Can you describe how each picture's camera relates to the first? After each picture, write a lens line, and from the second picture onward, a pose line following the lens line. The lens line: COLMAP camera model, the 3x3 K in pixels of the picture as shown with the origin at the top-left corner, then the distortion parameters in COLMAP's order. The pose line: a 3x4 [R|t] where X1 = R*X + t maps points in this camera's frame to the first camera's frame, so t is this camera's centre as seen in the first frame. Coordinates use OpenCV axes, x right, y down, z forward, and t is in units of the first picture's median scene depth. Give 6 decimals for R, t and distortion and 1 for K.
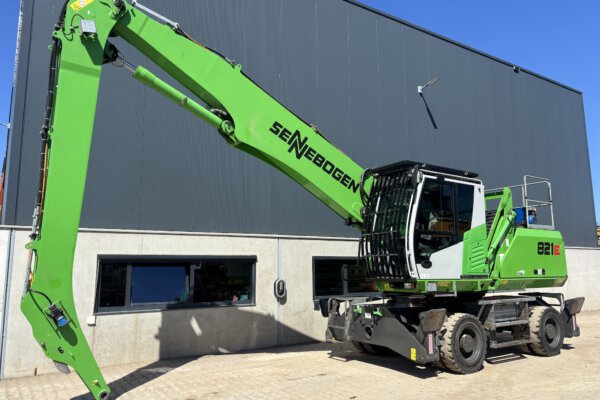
lens RADIAL K [[458.7, 0, 285.3], [0, 458.7, 202.9], [0, 0, 1]] dist [0.047932, -0.049918]
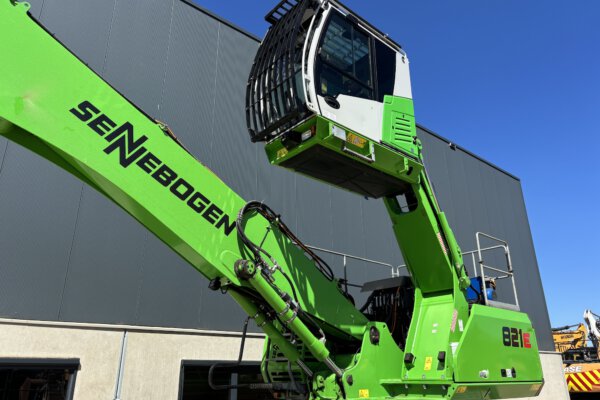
lens RADIAL K [[458.7, 0, 298.6], [0, 458.7, 194.3], [0, 0, 1]] dist [0.047932, -0.049918]
pose [[0.989890, 0.052029, 0.131947, 0.159549], [-0.019218, 0.970910, -0.238670, 0.069617], [-0.140526, 0.233722, 0.962095, 0.367702]]
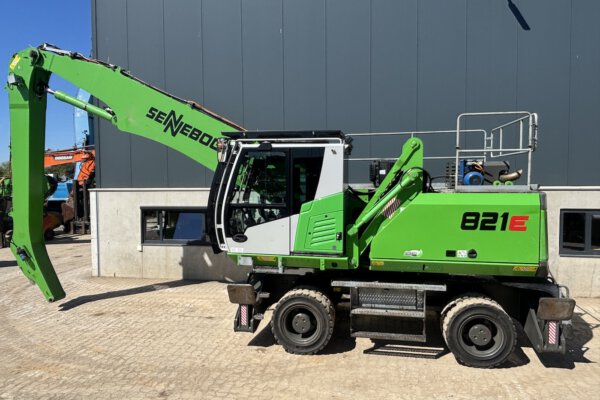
lens RADIAL K [[390.5, 0, 299.4], [0, 390.5, 201.7], [0, 0, 1]] dist [0.007811, -0.021918]
pose [[0.721785, 0.039063, -0.691014, 0.849442], [0.097872, 0.982613, 0.157777, -0.053950], [0.685163, -0.181512, 0.705411, 0.453804]]
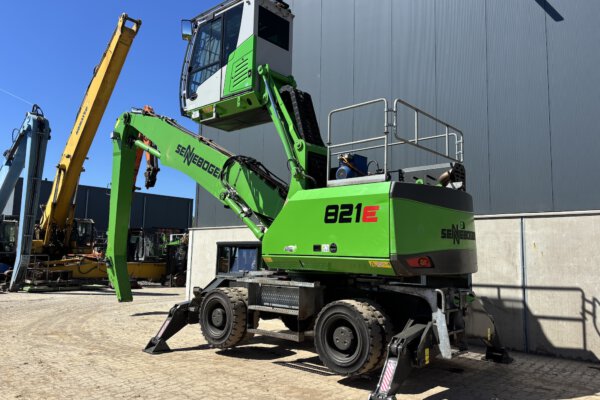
lens RADIAL K [[458.7, 0, 292.3], [0, 458.7, 201.2], [0, 0, 1]] dist [0.047932, -0.049918]
pose [[0.248989, -0.096962, -0.963640, 1.312956], [0.115981, 0.990801, -0.069728, 0.131759], [0.961537, -0.094403, 0.257944, 0.849166]]
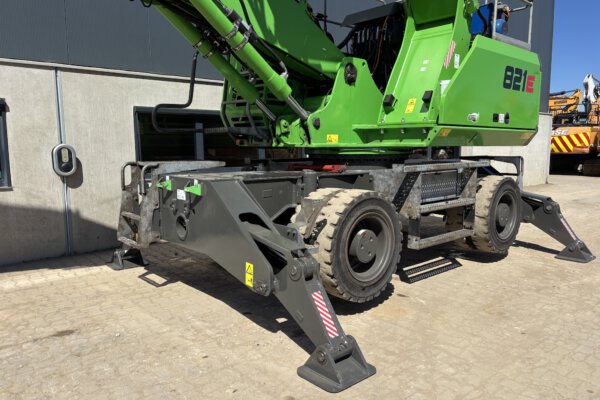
lens RADIAL K [[458.7, 0, 298.6], [0, 458.7, 197.0], [0, 0, 1]] dist [0.047932, -0.049918]
pose [[0.988527, -0.009295, 0.150758, 0.226119], [-0.028264, 0.969092, 0.245077, 0.119383], [-0.148376, -0.246526, 0.957710, 0.496808]]
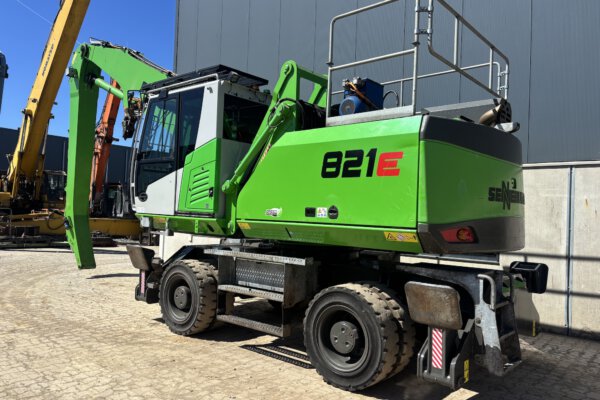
lens RADIAL K [[458.7, 0, 296.0], [0, 458.7, 202.6], [0, 0, 1]] dist [0.047932, -0.049918]
pose [[0.276396, 0.001668, -0.961042, 1.102886], [0.103262, 0.994158, 0.031423, 0.130357], [0.955480, -0.107925, 0.274609, 0.912410]]
